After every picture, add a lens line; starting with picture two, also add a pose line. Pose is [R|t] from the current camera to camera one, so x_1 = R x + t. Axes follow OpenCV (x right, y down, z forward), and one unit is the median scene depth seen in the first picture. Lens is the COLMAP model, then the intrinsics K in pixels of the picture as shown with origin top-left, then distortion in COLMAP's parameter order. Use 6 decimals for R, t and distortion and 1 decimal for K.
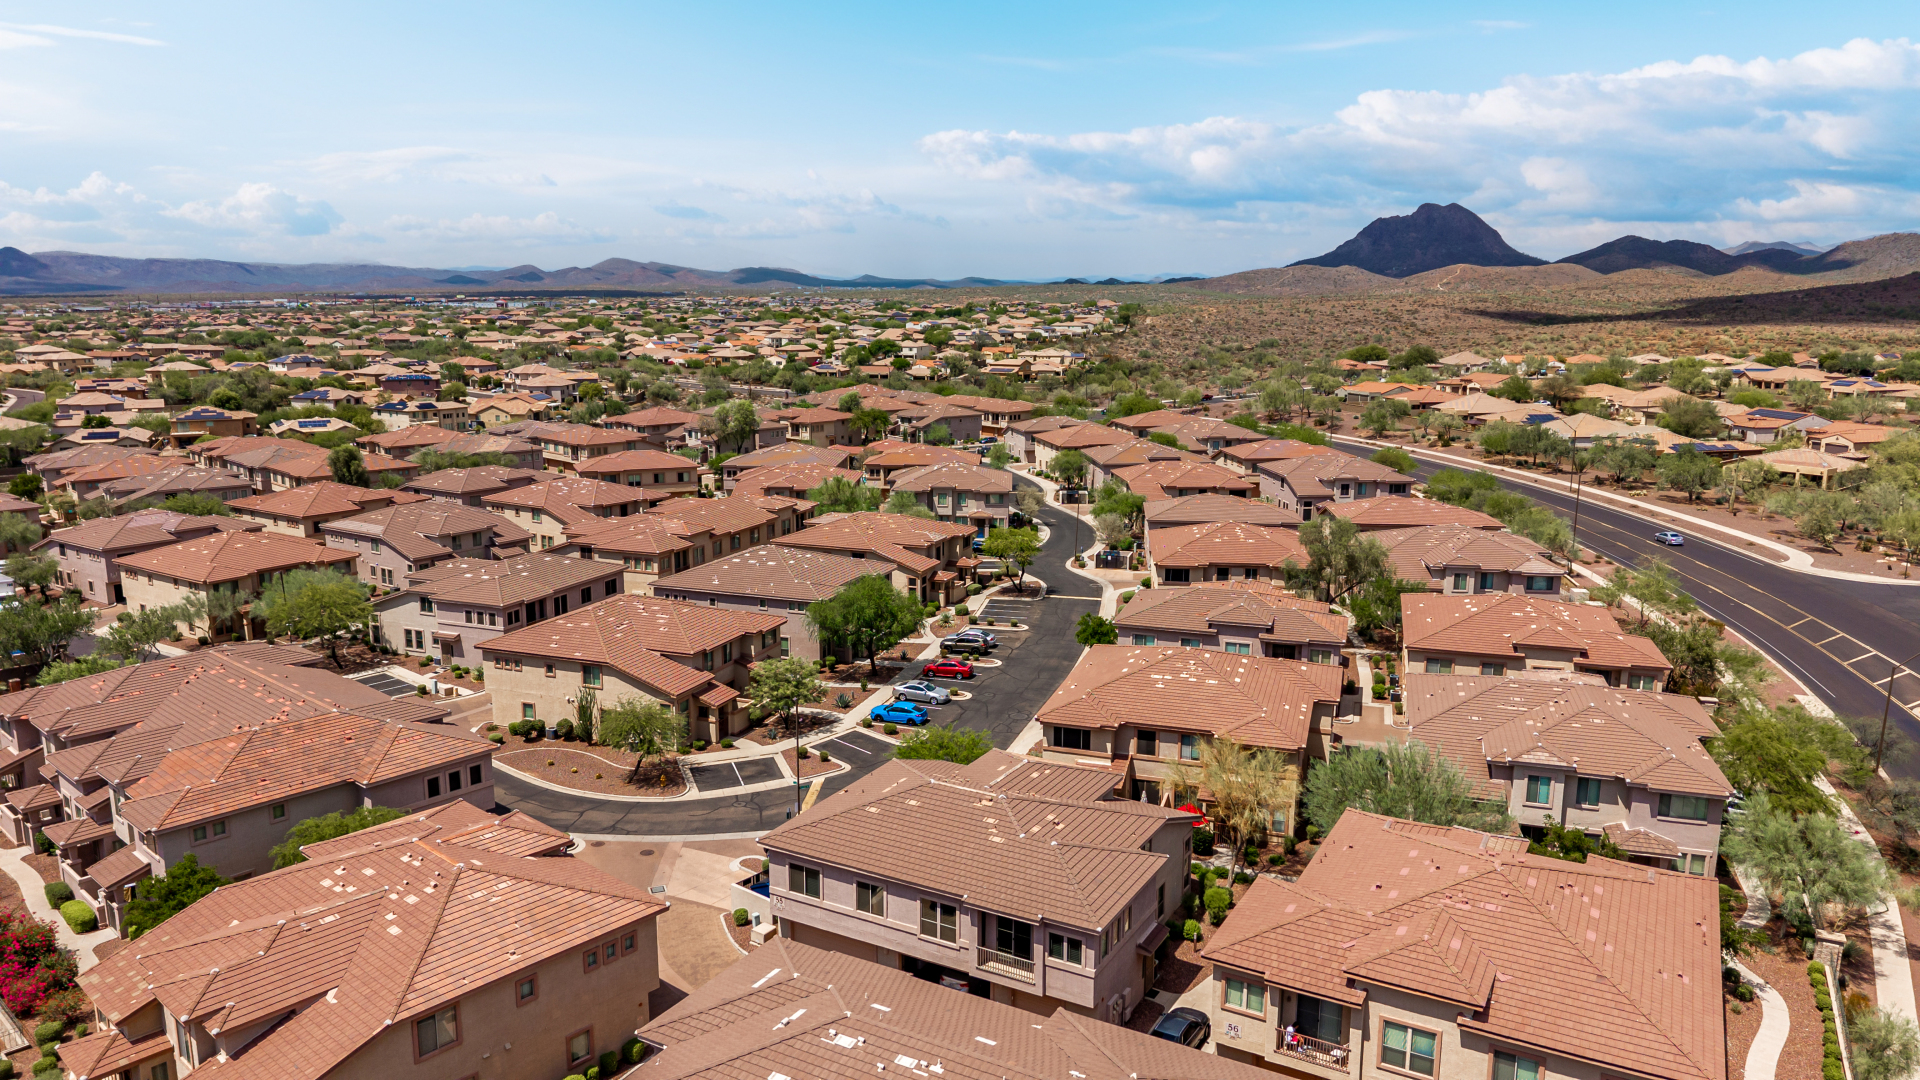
lens RADIAL K [[1293.8, 0, 955.3], [0, 1293.8, 512.3], [0, 0, 1]] dist [0.077634, -0.112933]
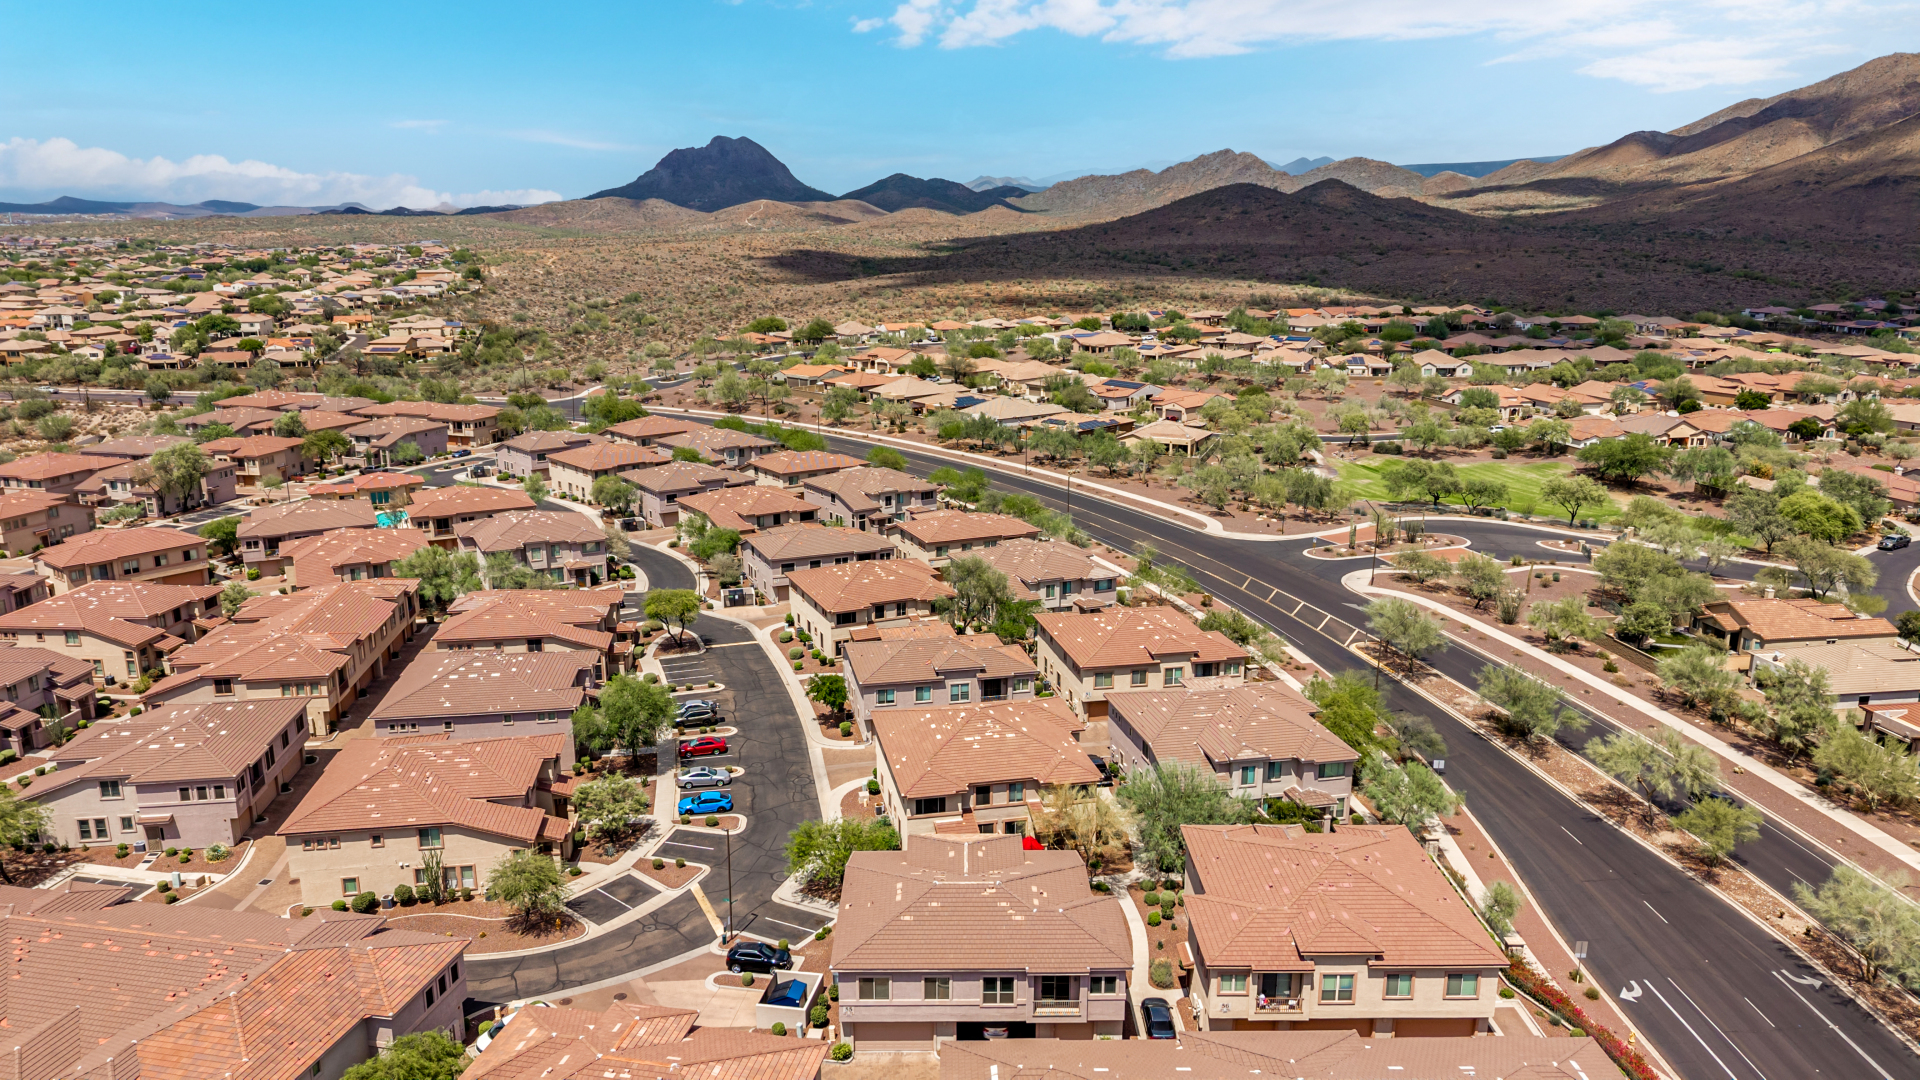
lens RADIAL K [[1296.1, 0, 966.1], [0, 1296.1, 534.6], [0, 0, 1]] dist [0.035133, -0.032000]
pose [[0.863198, -0.119088, 0.490620, -0.512401], [0.082806, 0.992017, 0.095103, -0.221865], [-0.498029, -0.041466, 0.866168, -0.089618]]
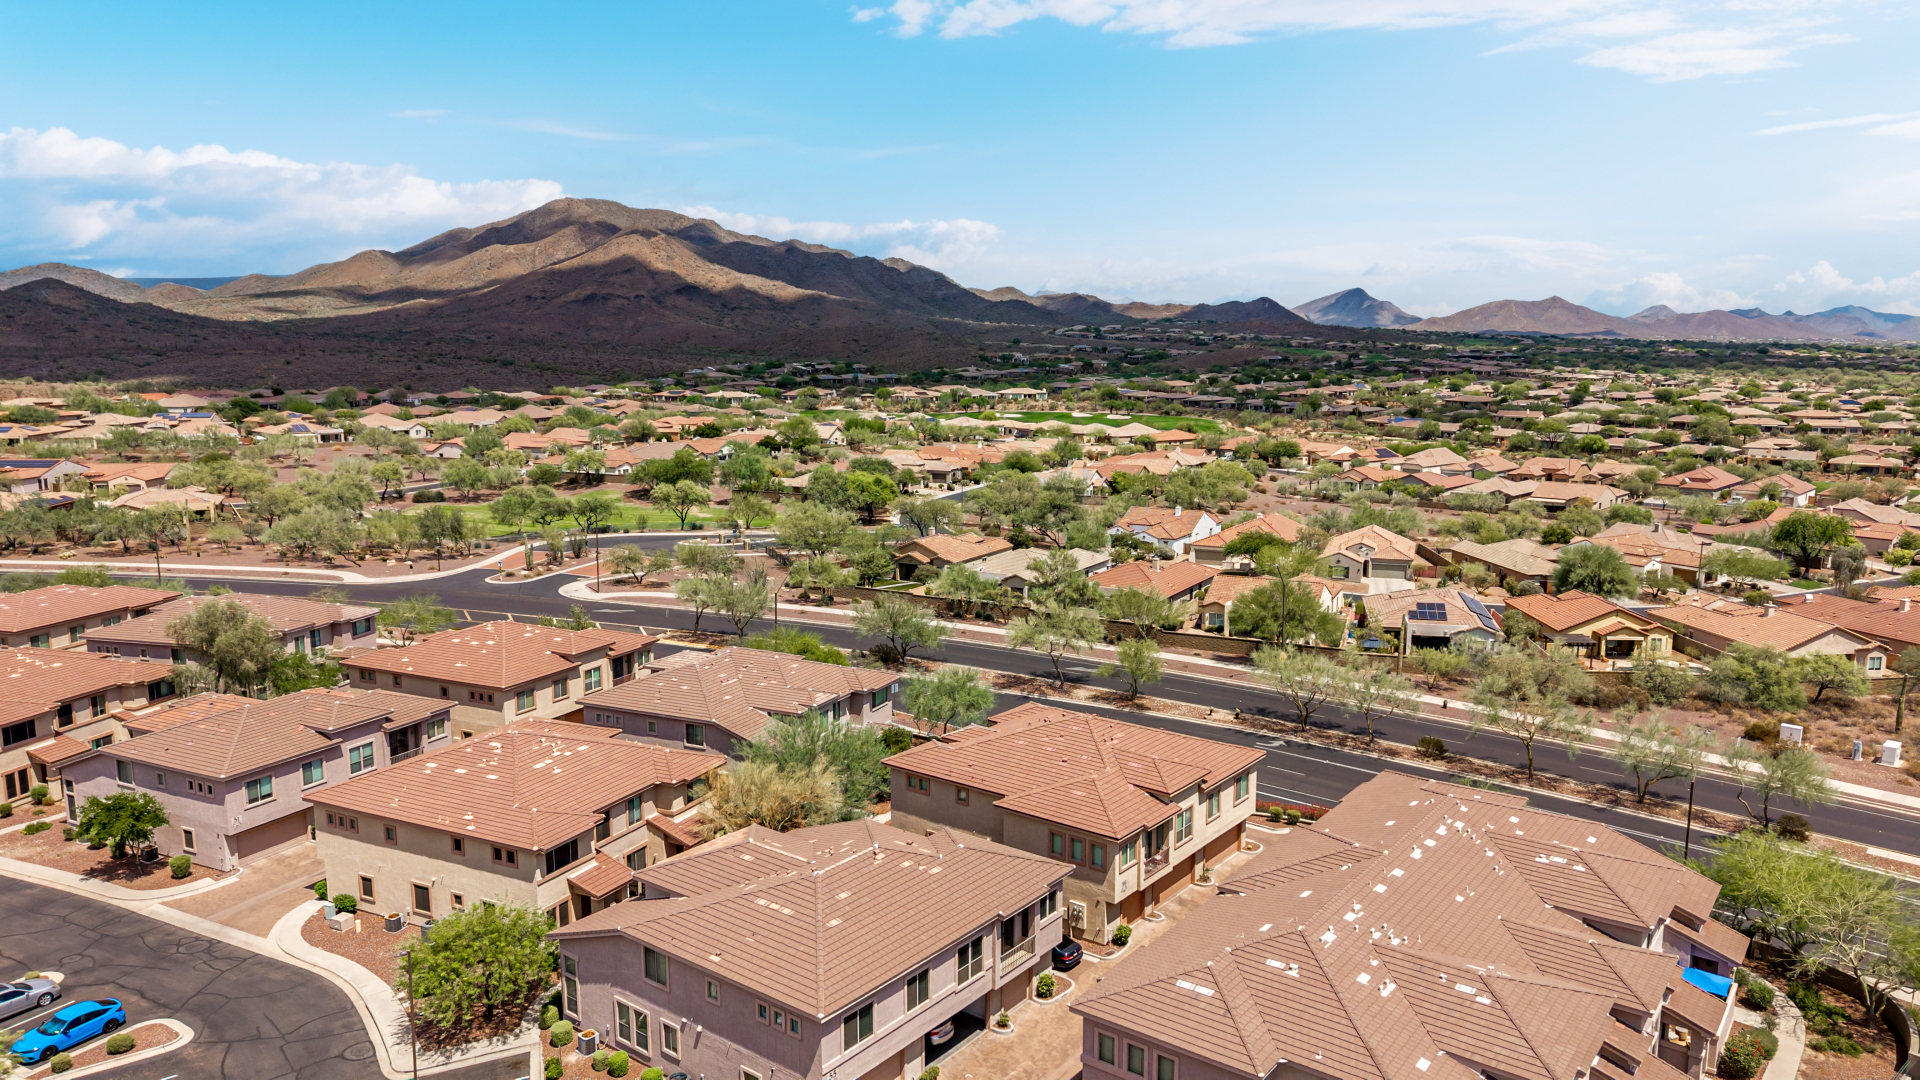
lens RADIAL K [[1296.1, 0, 966.1], [0, 1296.1, 534.6], [0, 0, 1]] dist [0.035133, -0.032000]
pose [[0.128330, -0.143990, 0.981223, -0.764402], [0.165034, 0.978709, 0.122037, -0.104255], [-0.977903, 0.146274, 0.149361, 0.650458]]
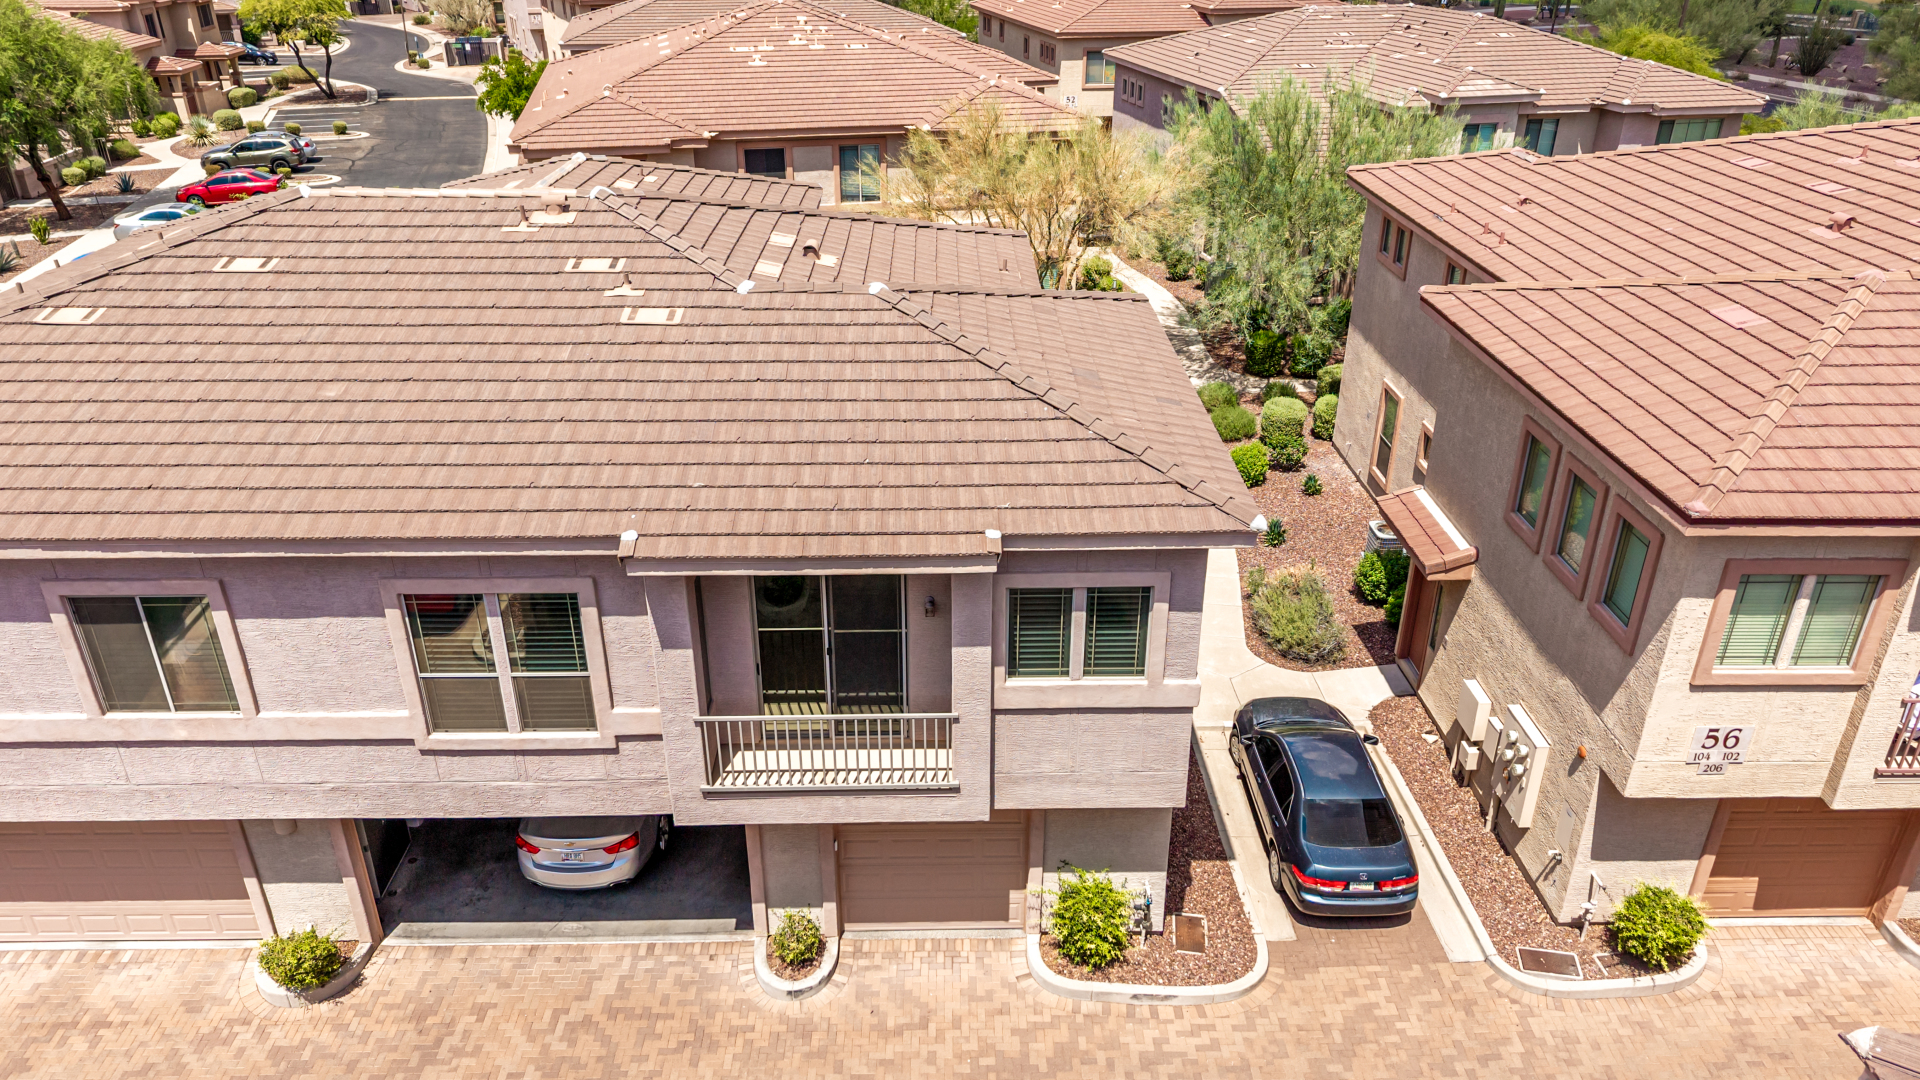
lens RADIAL K [[1296.1, 0, 966.1], [0, 1296.1, 534.6], [0, 0, 1]] dist [0.035133, -0.032000]
pose [[0.860175, -0.223761, 0.458291, -0.035640], [0.084241, 0.948605, 0.305045, 0.181006], [-0.502994, -0.223785, 0.834816, 0.613527]]
